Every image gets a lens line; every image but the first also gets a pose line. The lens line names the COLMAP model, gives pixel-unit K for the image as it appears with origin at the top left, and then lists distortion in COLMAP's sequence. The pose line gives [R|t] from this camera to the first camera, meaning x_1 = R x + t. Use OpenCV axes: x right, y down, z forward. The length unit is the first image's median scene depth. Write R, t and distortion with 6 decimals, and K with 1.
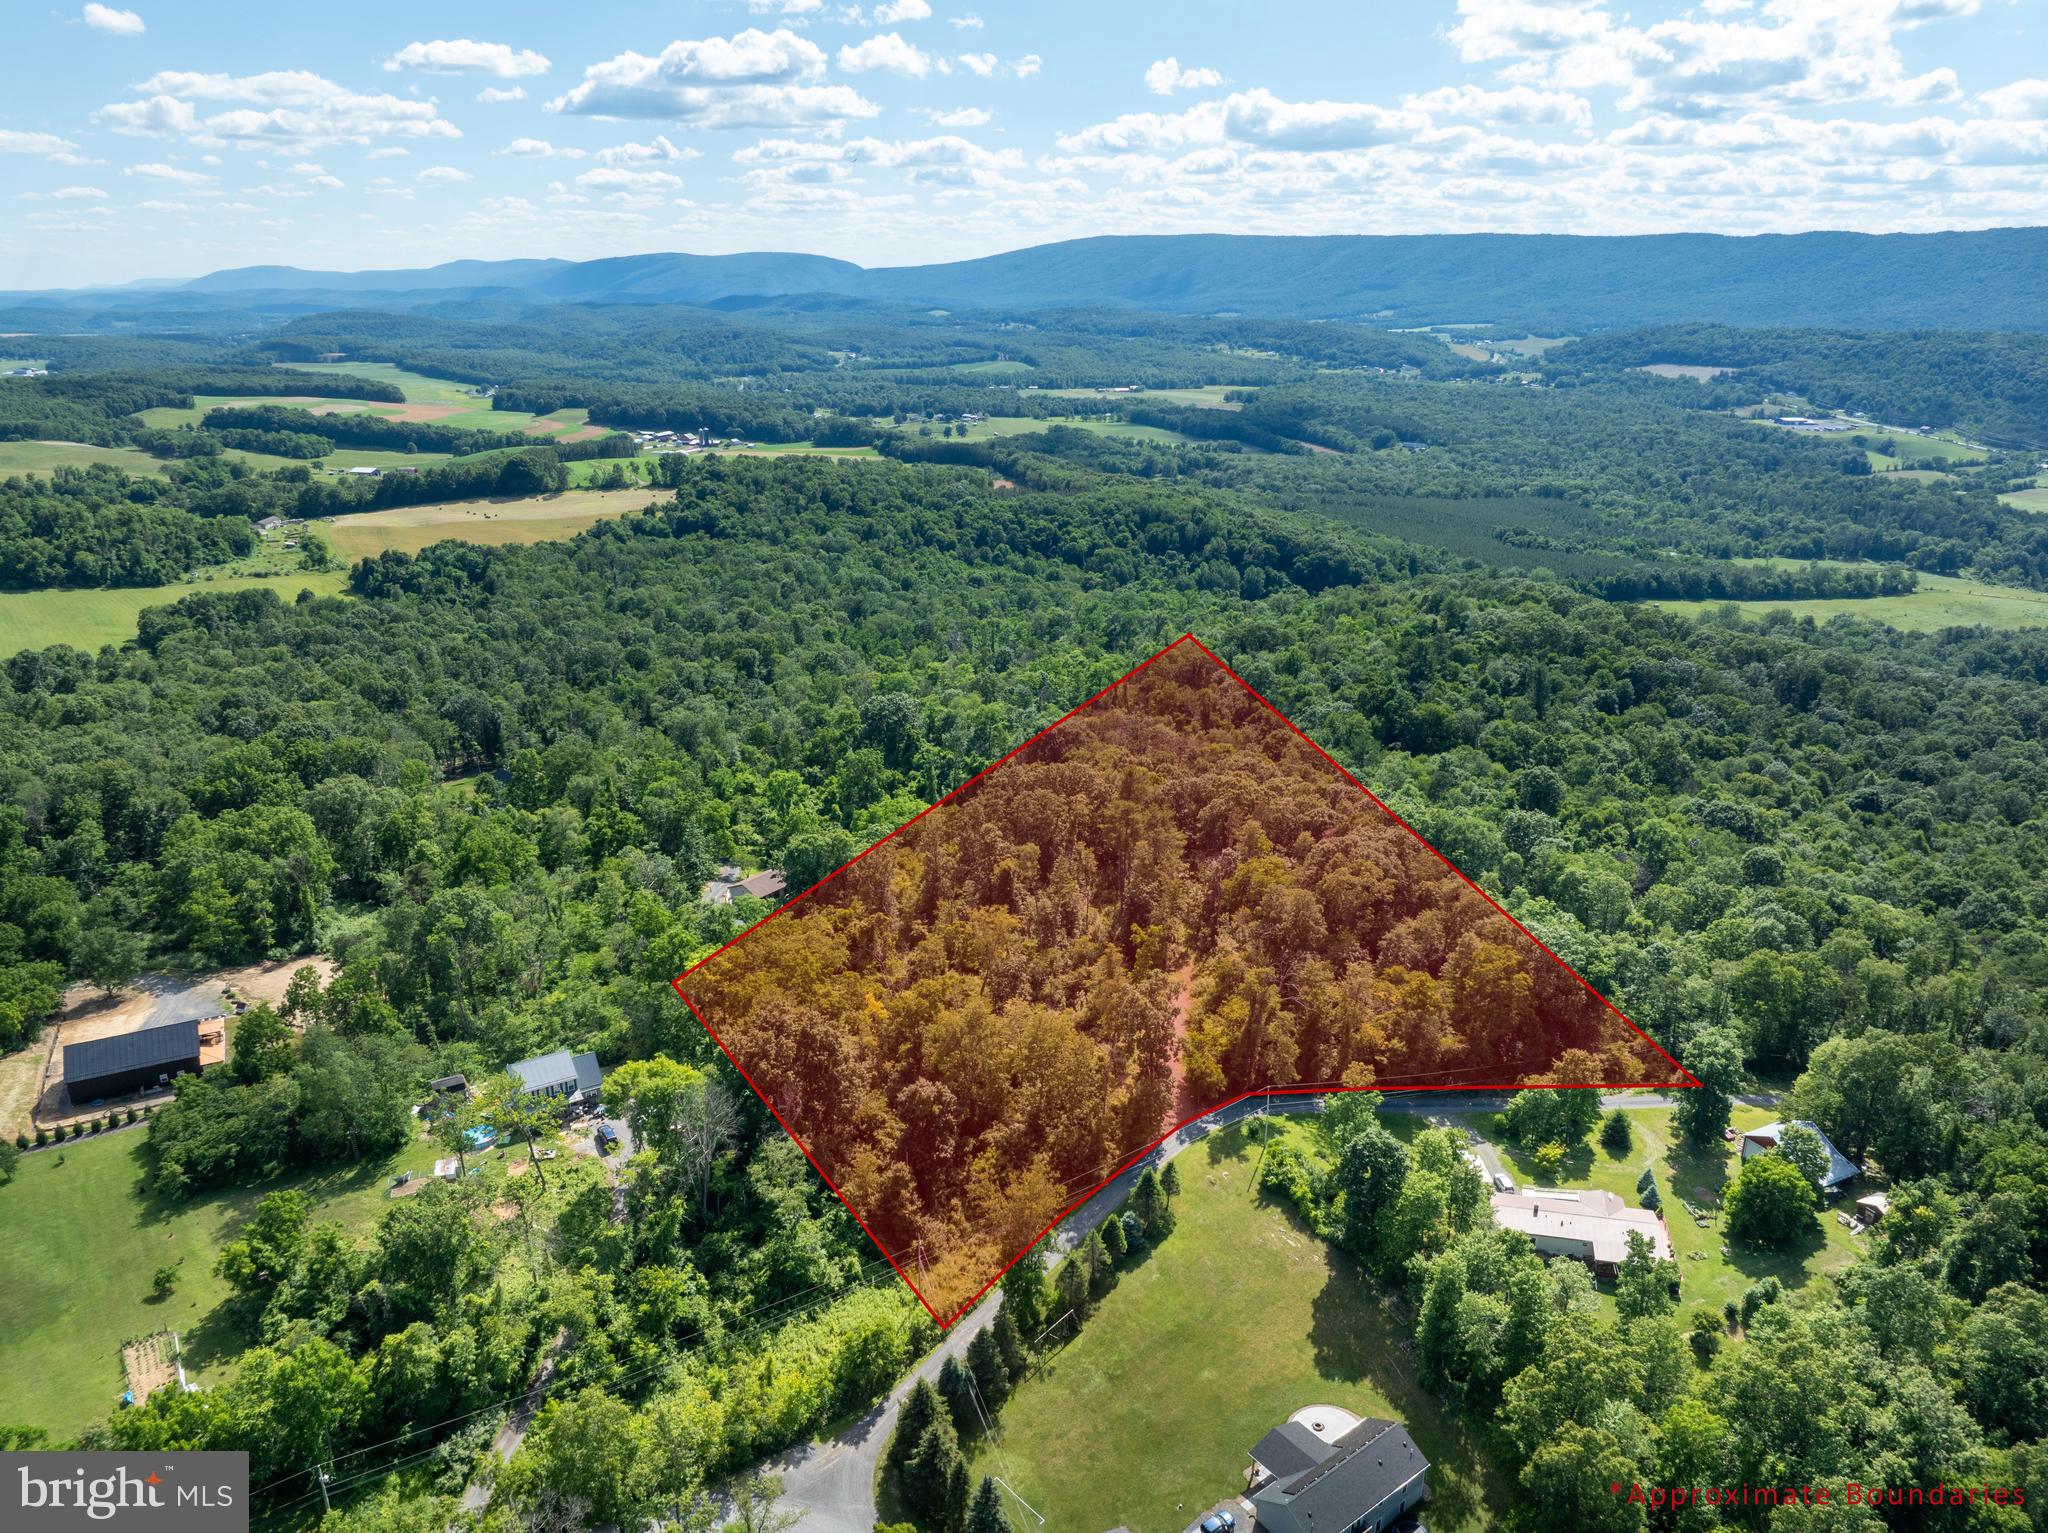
lens RADIAL K [[1441.5, 0, 1029.0], [0, 1441.5, 774.1], [0, 0, 1]] dist [-0.048714, 0.018726]
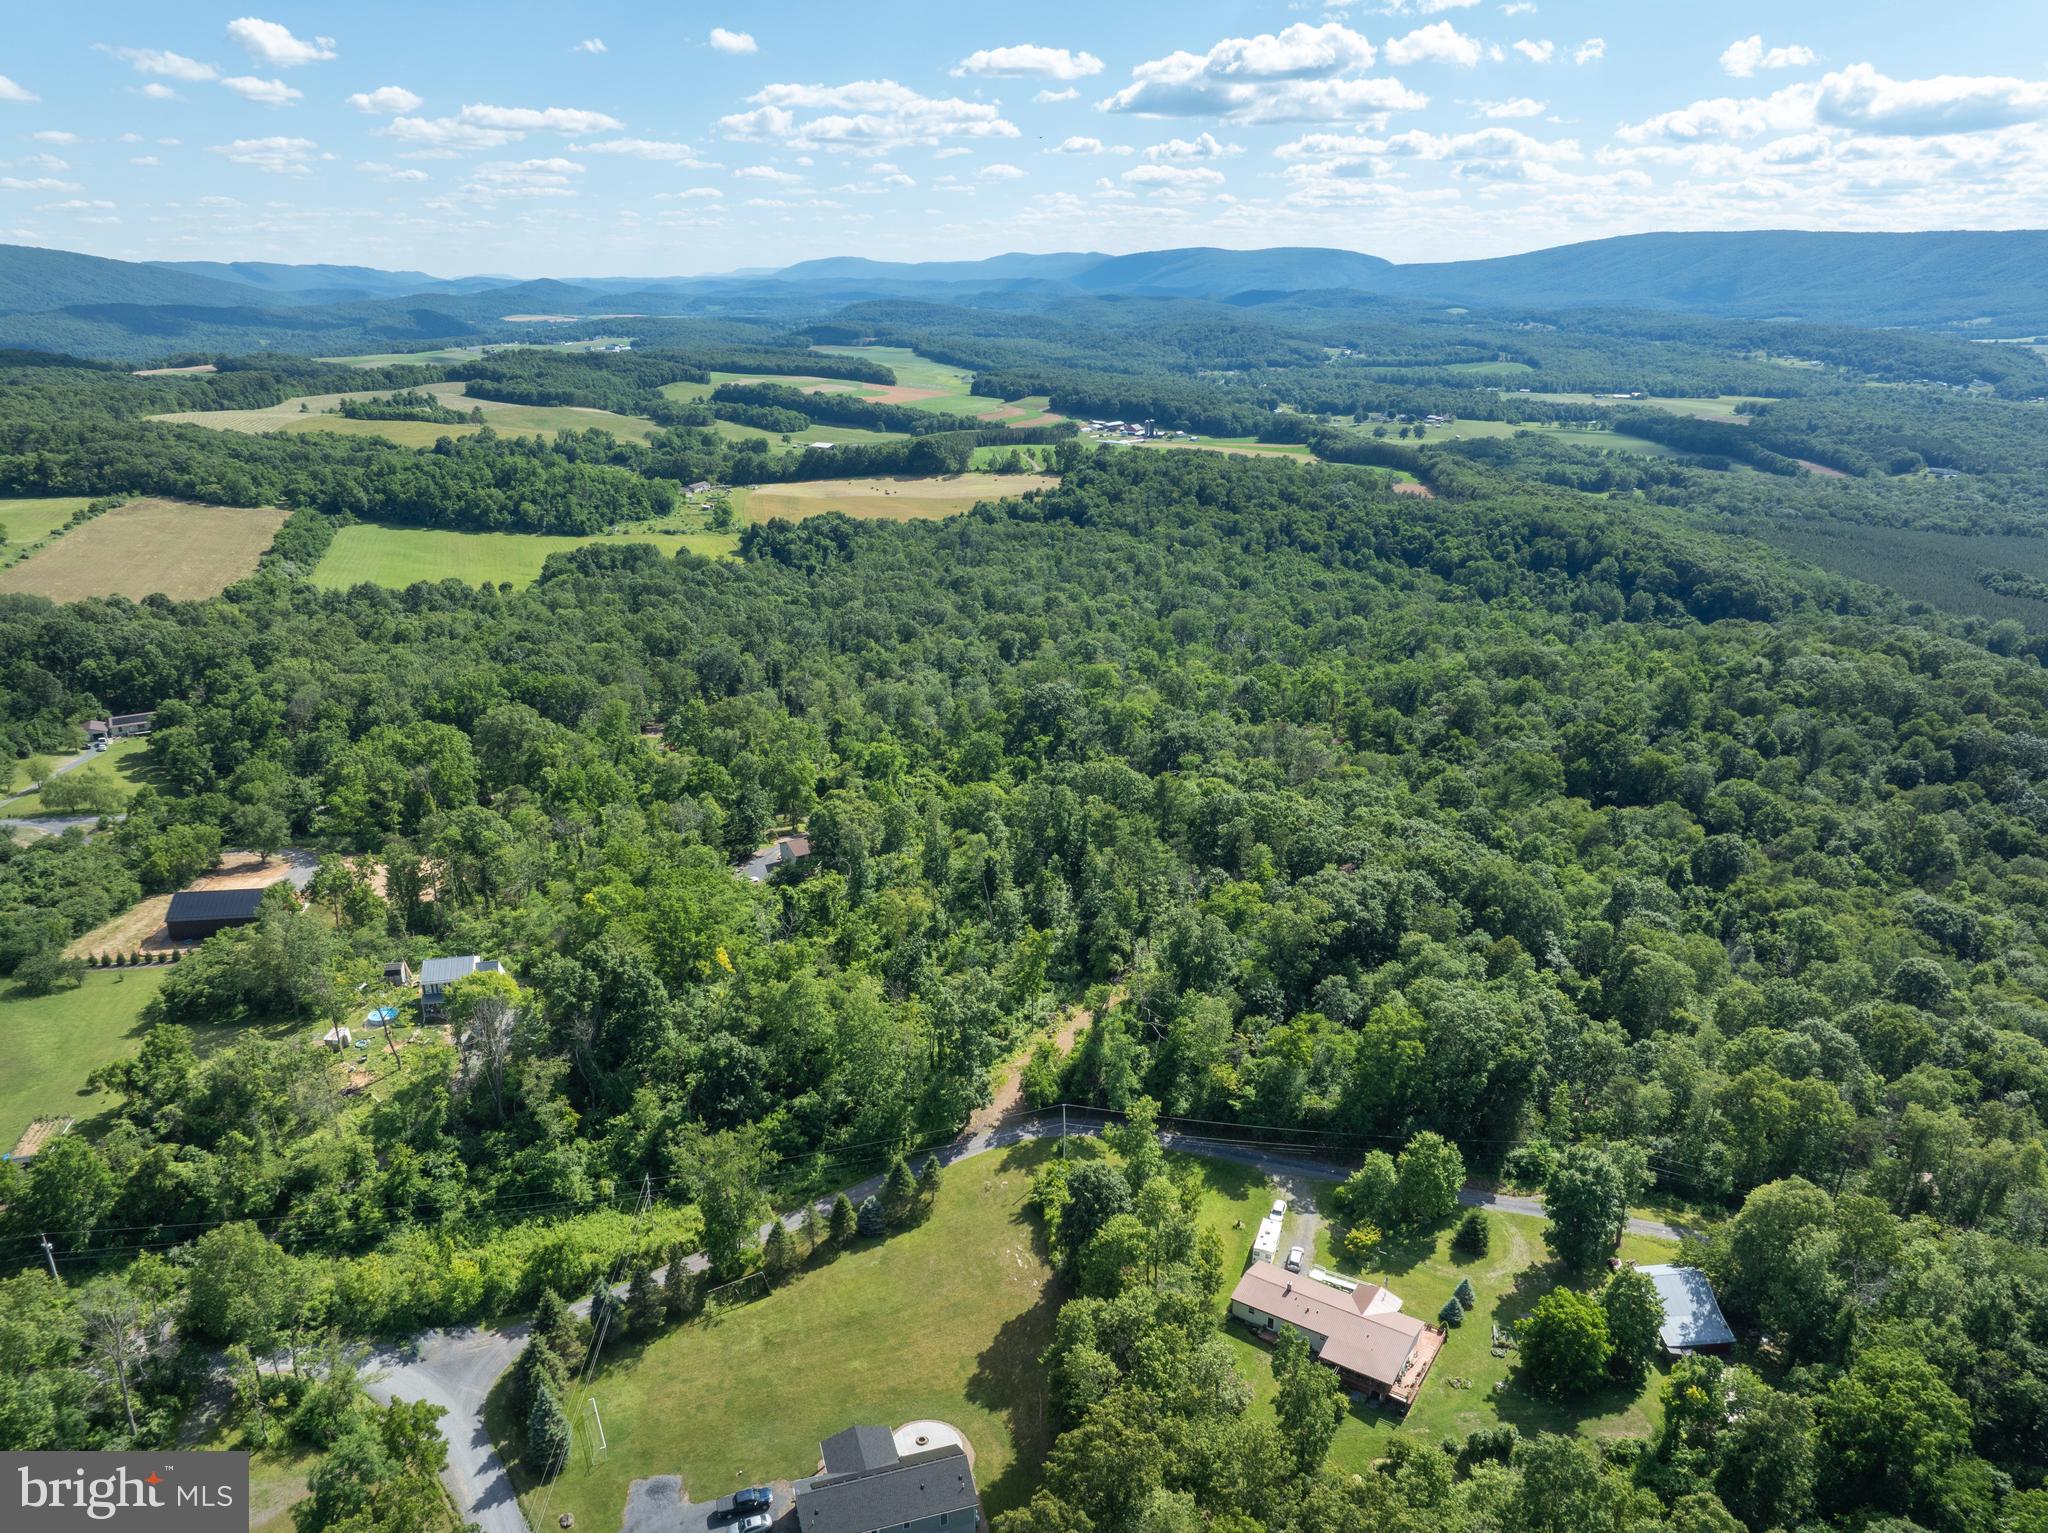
lens RADIAL K [[1441.5, 0, 1029.3], [0, 1441.5, 772.7], [0, 0, 1]] dist [-0.048714, 0.018726]
pose [[0.939293, 0.112939, -0.323995, 0.076512], [-0.112230, 0.993462, 0.020938, -0.004147], [0.324242, 0.016695, 0.945827, 0.012016]]
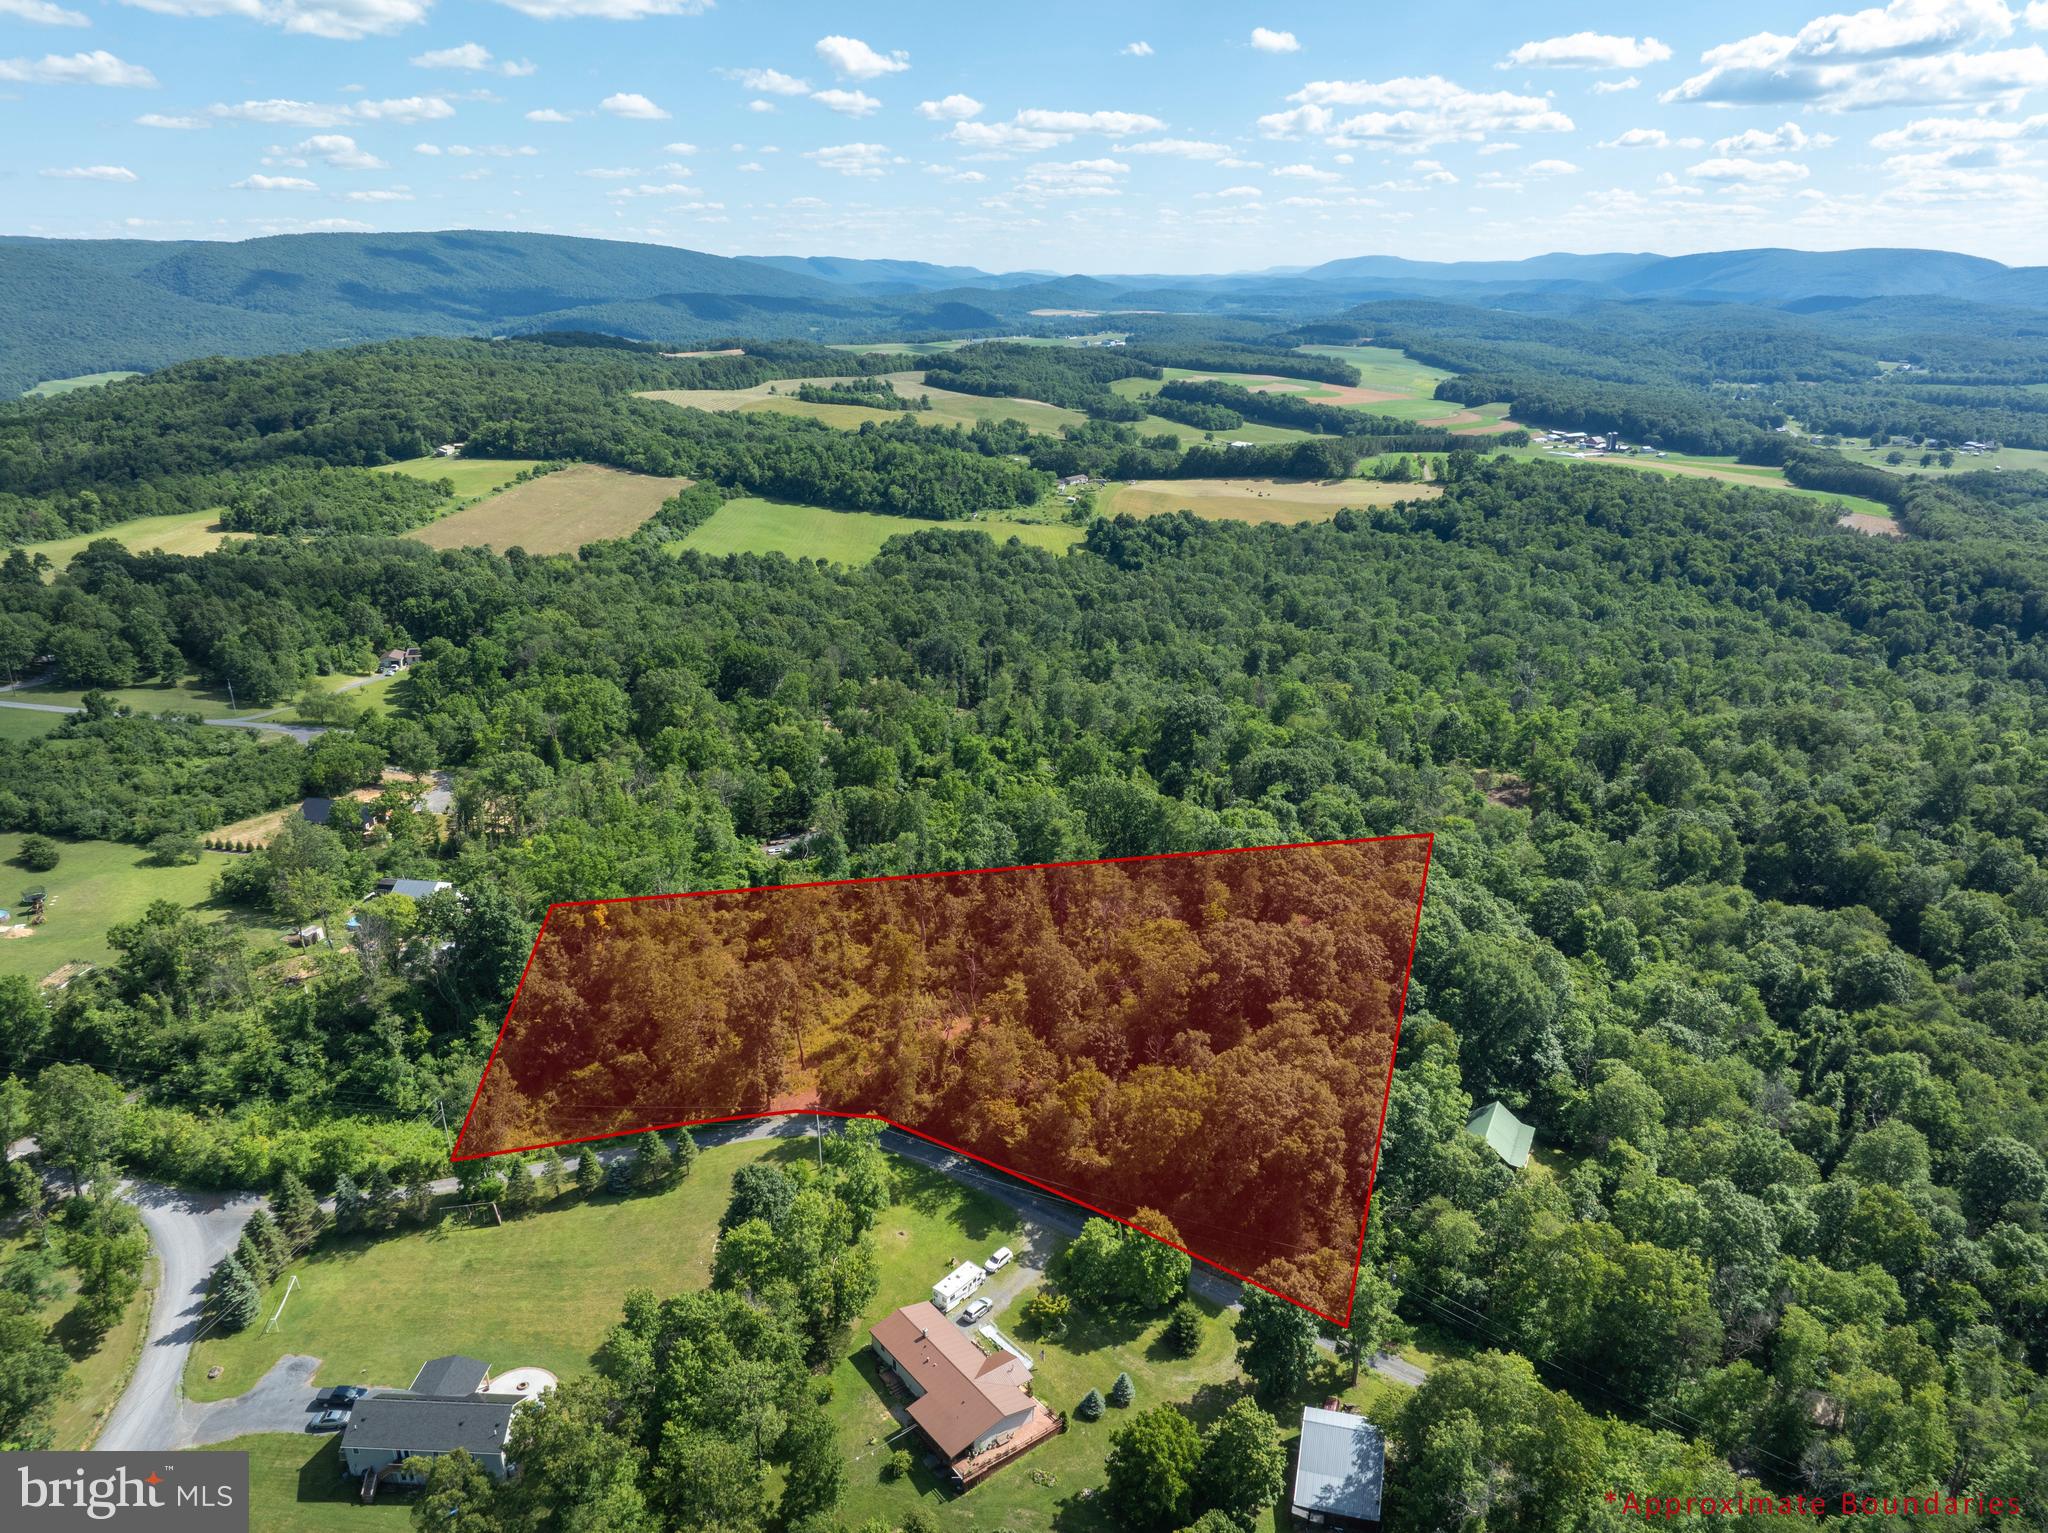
lens RADIAL K [[1441.5, 0, 1028.5], [0, 1441.5, 769.1], [0, 0, 1]] dist [-0.048714, 0.018726]
pose [[0.764906, 0.210254, -0.608861, 0.144302], [-0.209601, 0.975030, 0.073380, -0.018657], [0.609086, 0.071489, 0.789876, 0.053548]]
